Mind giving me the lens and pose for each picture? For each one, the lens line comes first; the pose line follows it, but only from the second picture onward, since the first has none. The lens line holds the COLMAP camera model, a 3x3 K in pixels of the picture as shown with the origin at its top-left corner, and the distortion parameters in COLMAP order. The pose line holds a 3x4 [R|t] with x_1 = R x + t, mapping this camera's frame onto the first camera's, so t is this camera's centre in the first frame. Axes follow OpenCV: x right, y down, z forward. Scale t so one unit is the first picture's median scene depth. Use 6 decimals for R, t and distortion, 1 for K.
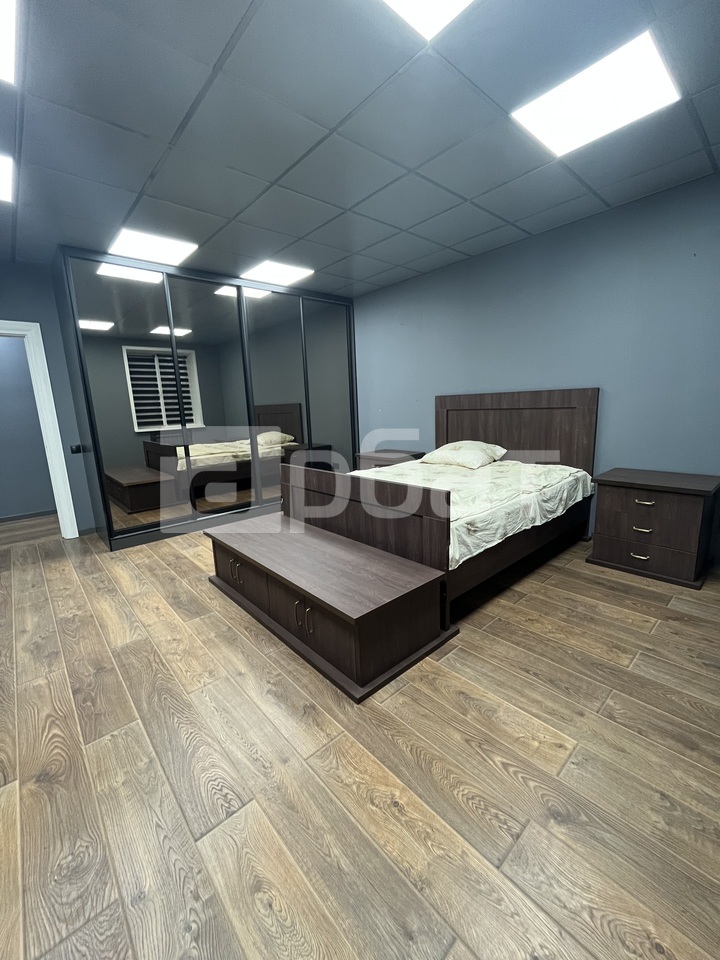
lens RADIAL K [[389.7, 0, 362.2], [0, 389.7, 481.4], [0, 0, 1]] dist [-0.002088, -0.000210]
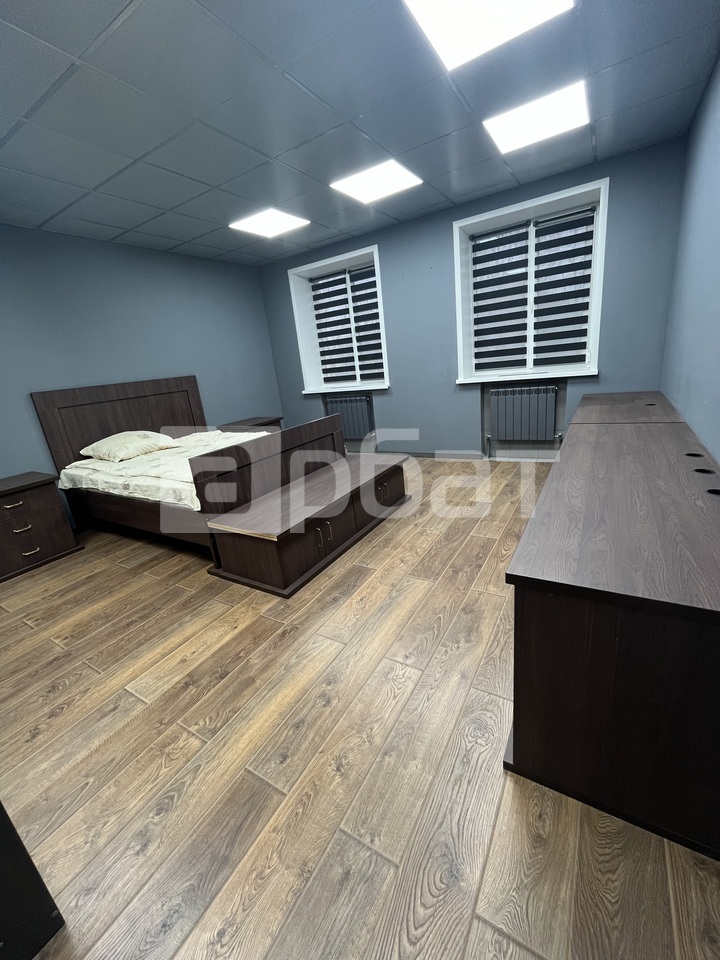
lens RADIAL K [[389.7, 0, 358.2], [0, 389.7, 477.9], [0, 0, 1]] dist [-0.002088, -0.000210]
pose [[-0.275390, -0.210303, 0.938048, -1.222399], [0.305246, 0.906153, 0.292766, -0.159169], [-0.911584, 0.366960, -0.185351, 1.030886]]
